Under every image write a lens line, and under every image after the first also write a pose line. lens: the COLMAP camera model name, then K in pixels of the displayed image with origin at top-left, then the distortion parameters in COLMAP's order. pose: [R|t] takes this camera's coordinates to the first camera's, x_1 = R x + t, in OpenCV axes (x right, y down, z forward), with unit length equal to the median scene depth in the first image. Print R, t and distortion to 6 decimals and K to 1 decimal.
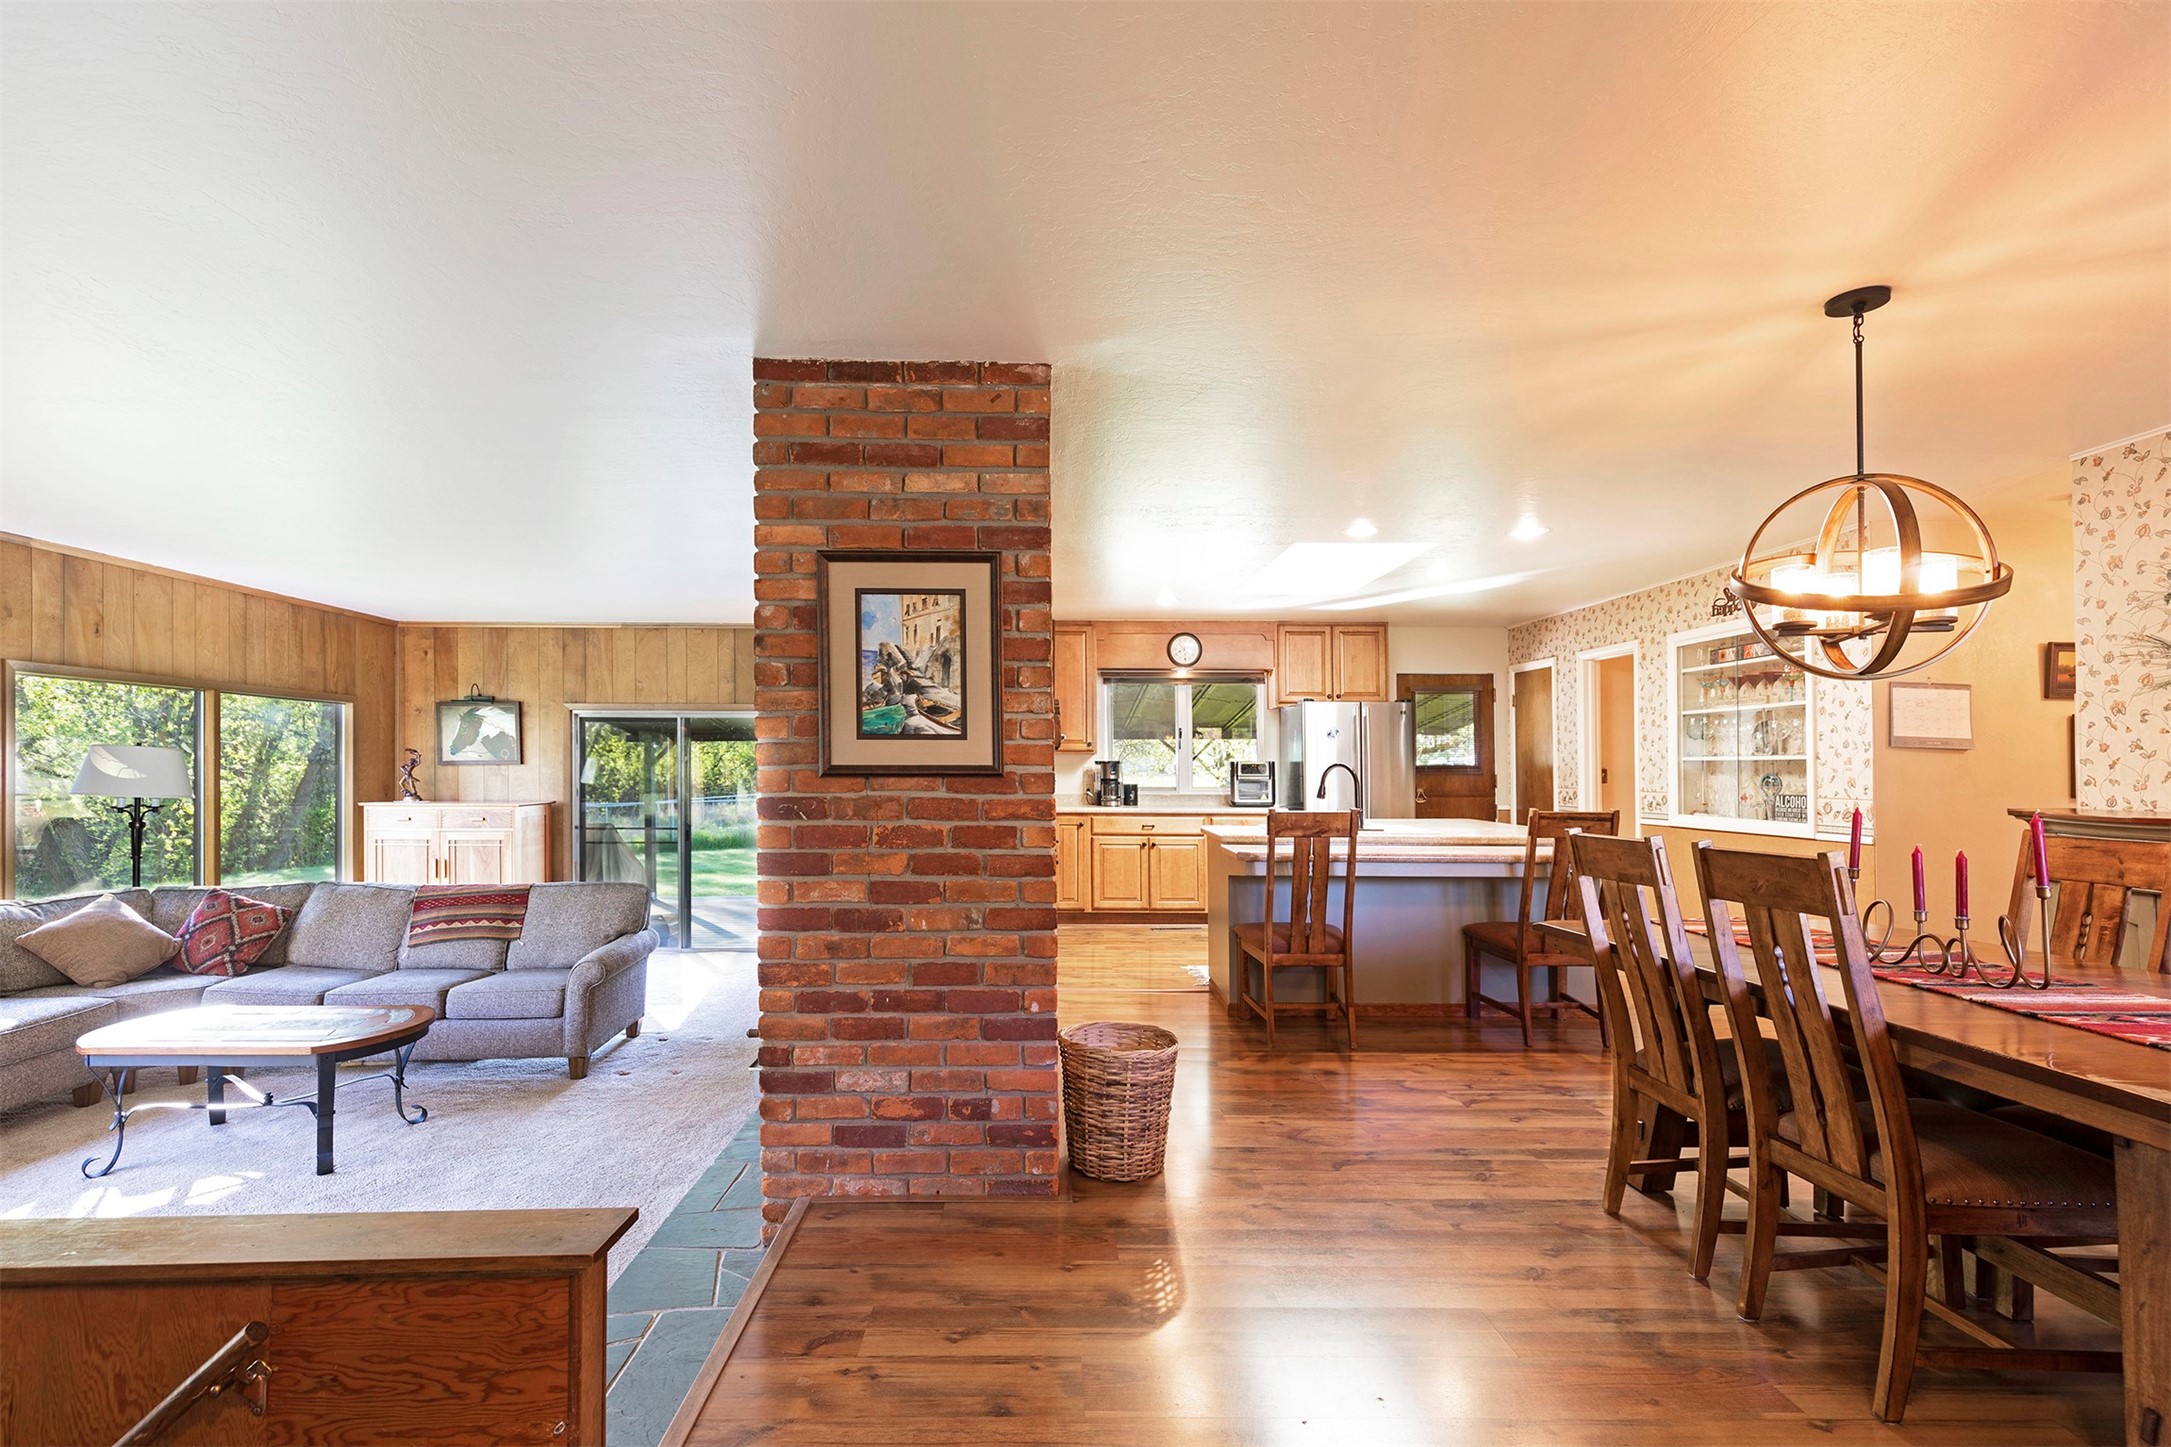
lens RADIAL K [[988.5, 0, 1008.8], [0, 988.5, 764.7], [0, 0, 1]] dist [0.007588, -0.001651]
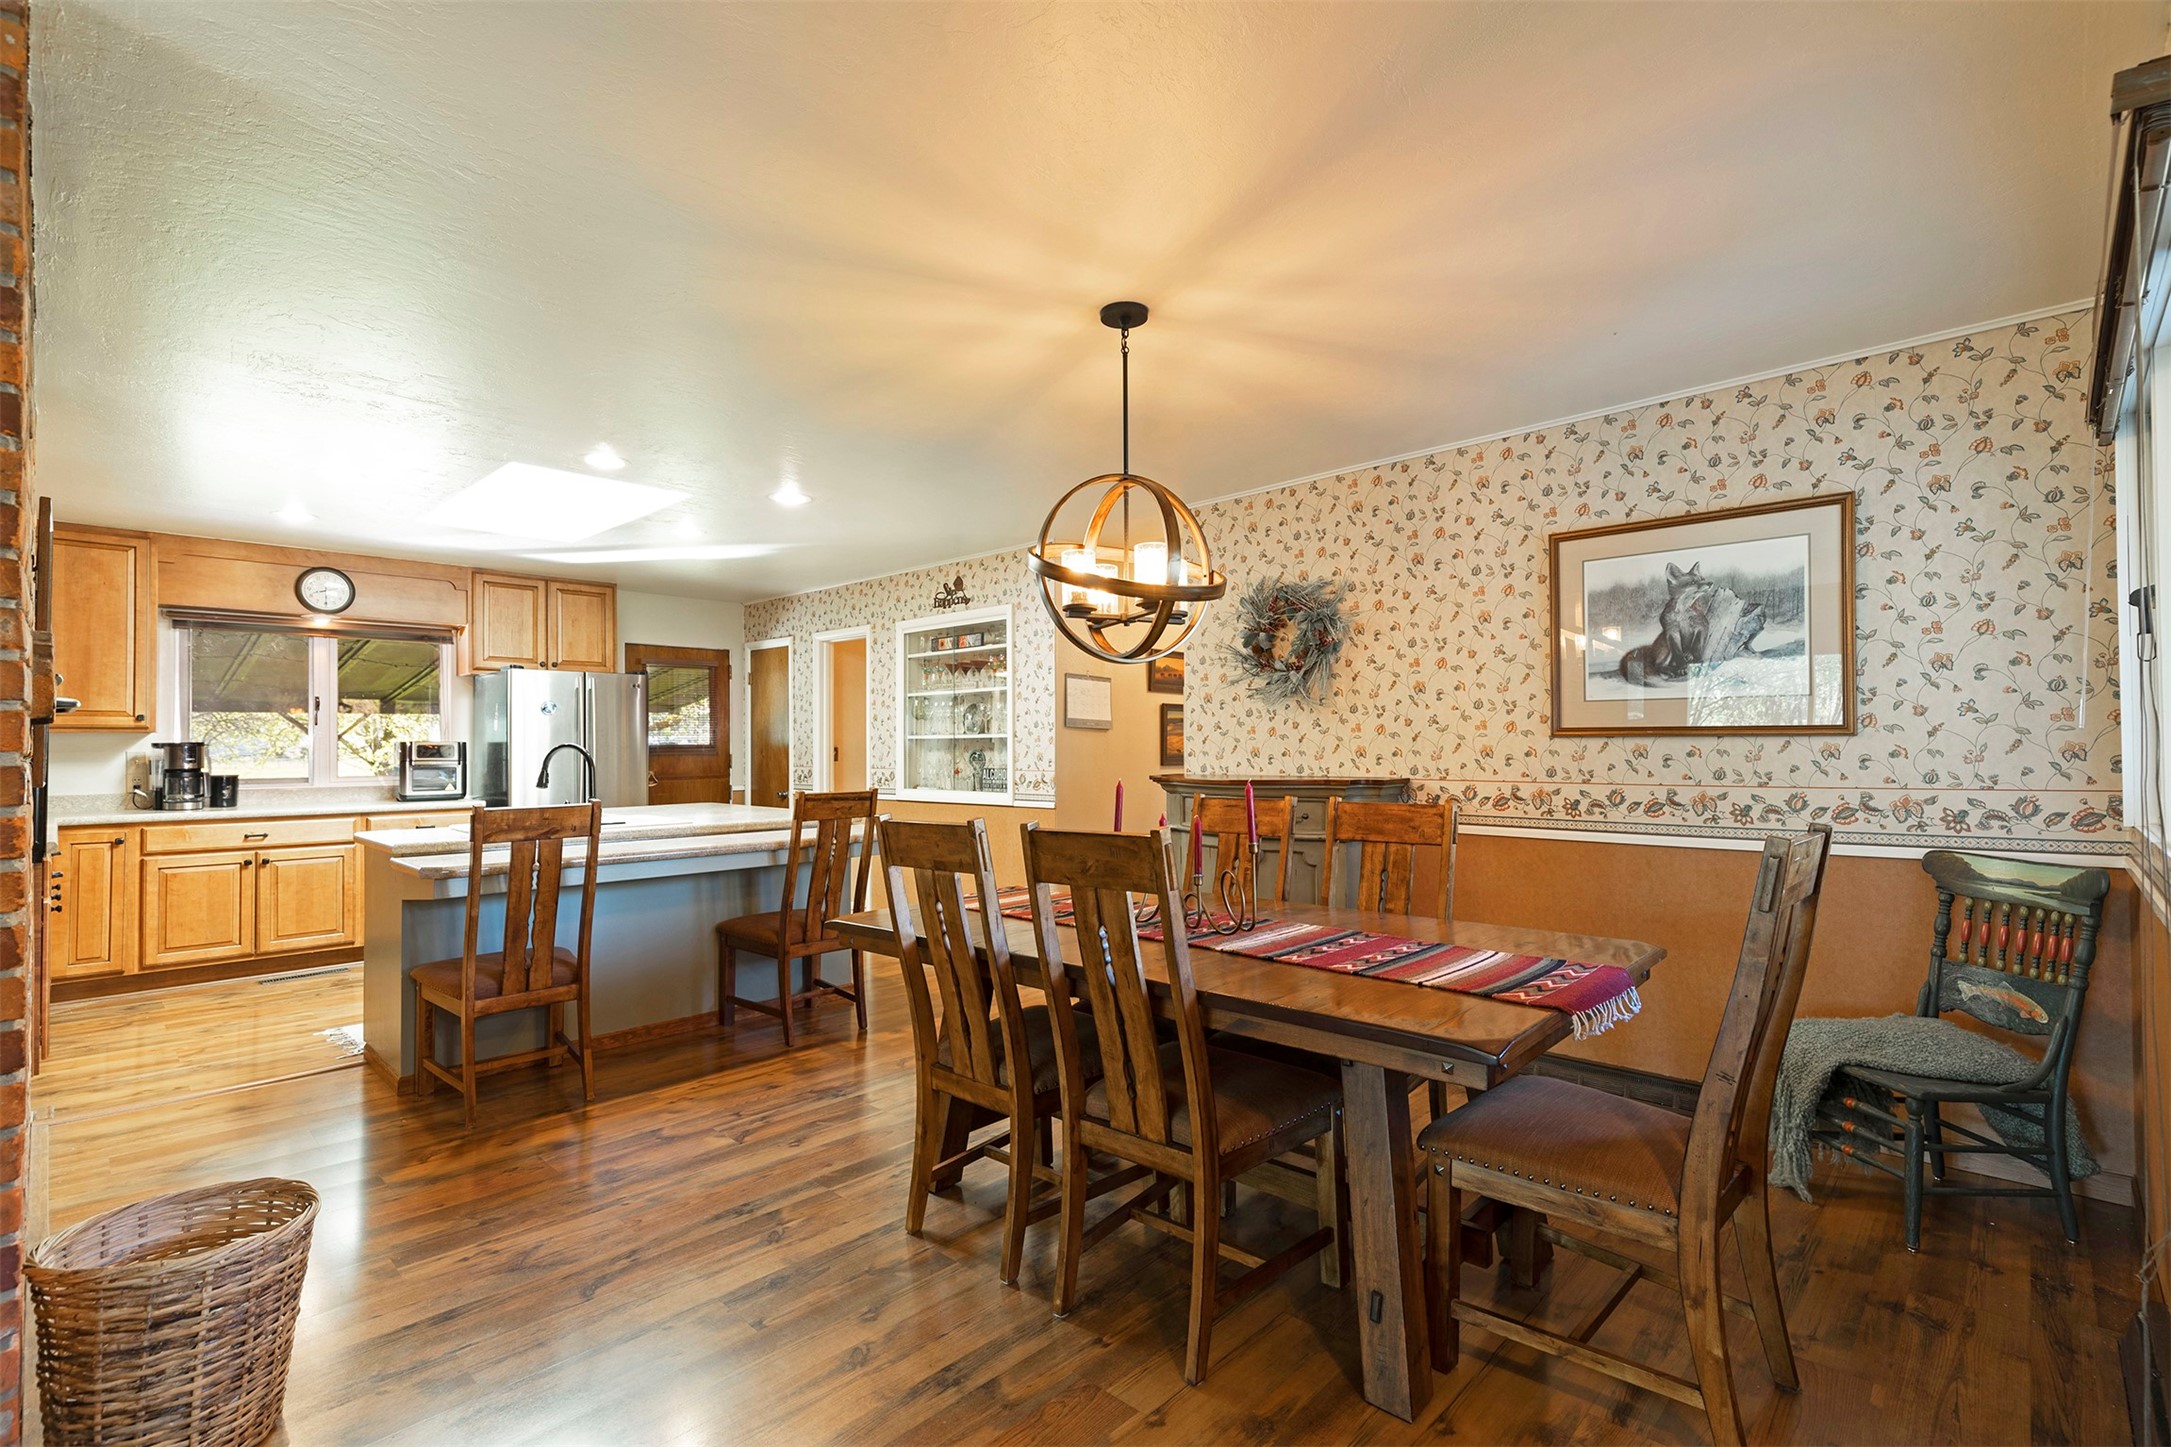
lens RADIAL K [[1000.5, 0, 1121.3], [0, 1000.5, 711.8], [0, 0, 1]] dist [0.010128, -0.001284]
pose [[0.659947, 0.017288, 0.751113, 0.016852], [0.007356, 0.999539, -0.029469, 0.000043], [-0.751276, 0.024973, 0.659515, 0.136689]]
